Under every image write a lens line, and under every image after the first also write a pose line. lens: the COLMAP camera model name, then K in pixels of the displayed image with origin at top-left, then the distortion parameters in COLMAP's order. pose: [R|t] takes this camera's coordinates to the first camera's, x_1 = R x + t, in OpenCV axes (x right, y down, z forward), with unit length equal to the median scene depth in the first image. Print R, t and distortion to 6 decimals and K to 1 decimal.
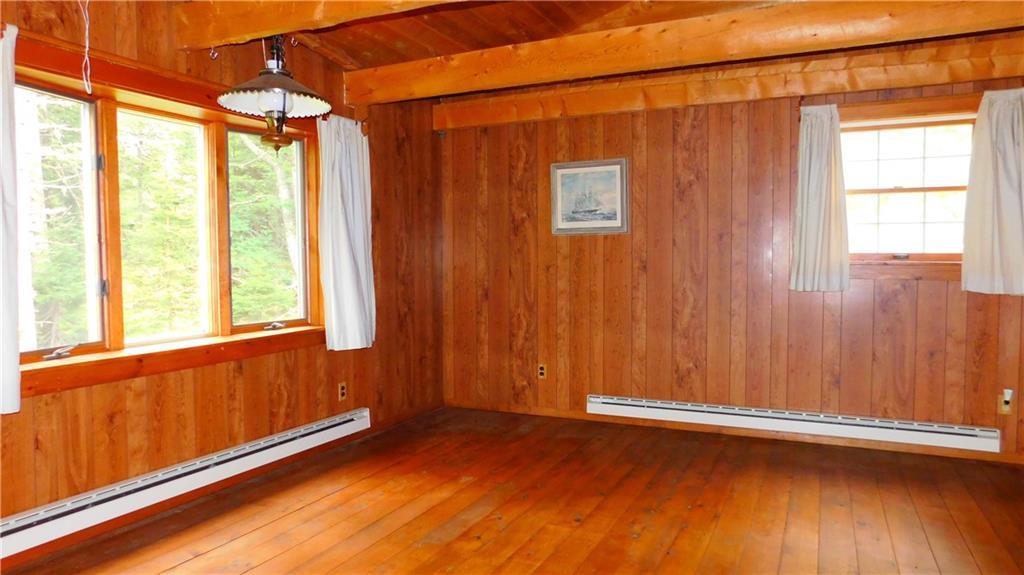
lens RADIAL K [[675.0, 0, 510.6], [0, 675.0, 285.0], [0, 0, 1]] dist [-0.074330, 0.059153]
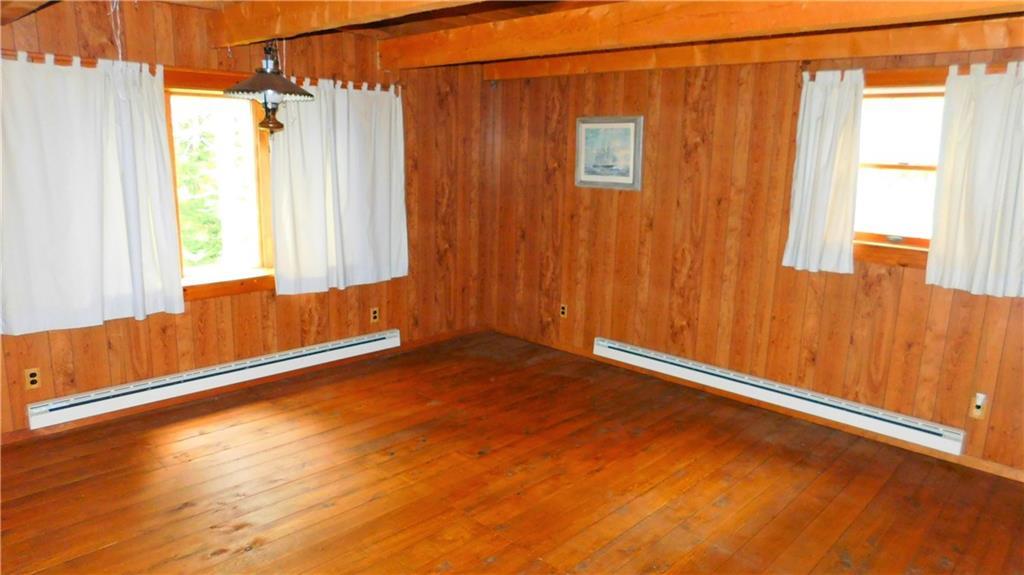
lens RADIAL K [[675.0, 0, 510.6], [0, 675.0, 285.0], [0, 0, 1]] dist [-0.074330, 0.059153]
pose [[0.948861, 0.090745, -0.302372, 0.331347], [-0.041980, 0.985560, 0.164039, -0.100365], [0.312891, -0.142957, 0.938969, -0.053465]]
